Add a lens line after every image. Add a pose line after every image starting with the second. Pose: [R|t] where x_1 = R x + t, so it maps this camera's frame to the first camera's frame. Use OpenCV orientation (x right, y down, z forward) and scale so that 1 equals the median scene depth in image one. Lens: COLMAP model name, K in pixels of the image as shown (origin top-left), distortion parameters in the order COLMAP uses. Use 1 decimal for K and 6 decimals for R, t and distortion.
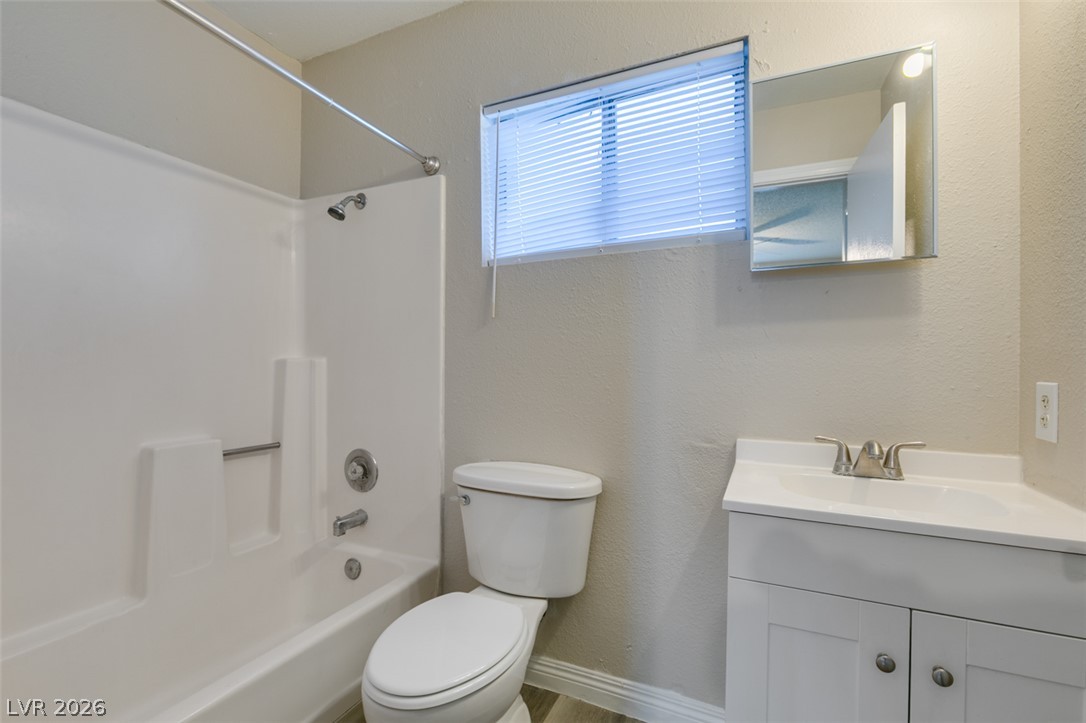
lens RADIAL K [[486.6, 0, 541.7], [0, 486.6, 363.7], [0, 0, 1]] dist [0.000912, 0.000333]
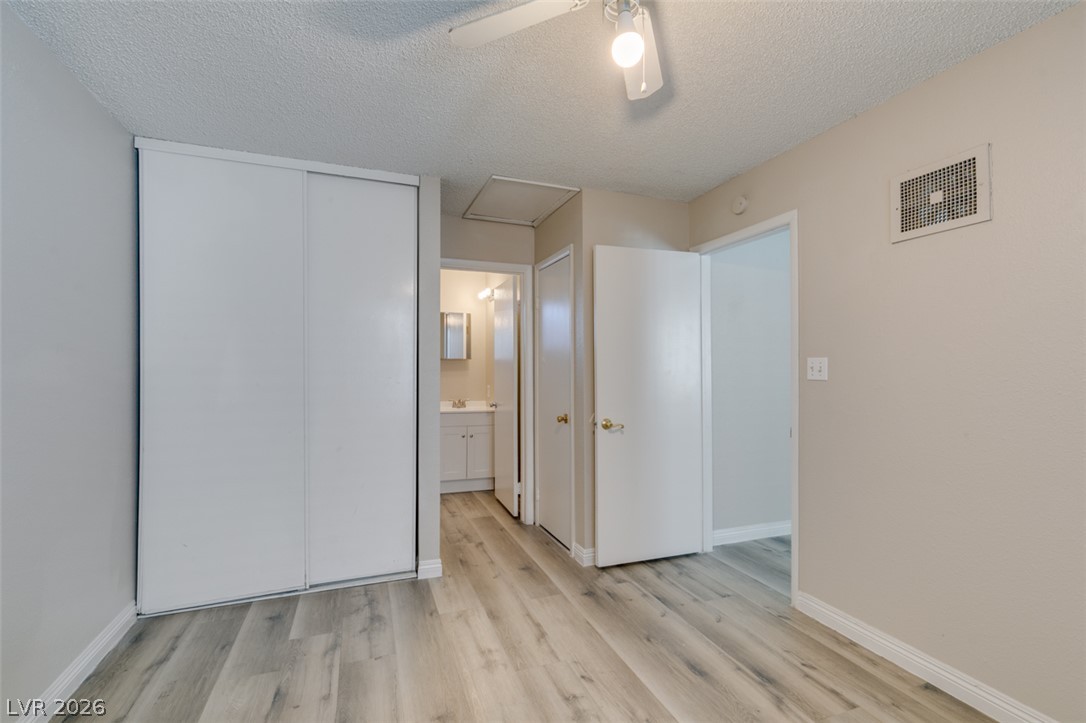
lens RADIAL K [[486.6, 0, 541.7], [0, 486.6, 363.7], [0, 0, 1]] dist [0.000912, 0.000333]
pose [[0.697500, -0.002071, 0.716582, -2.018996], [0.000237, 0.999996, 0.002660, -0.183650], [-0.716585, -0.001686, 0.697498, -2.677556]]
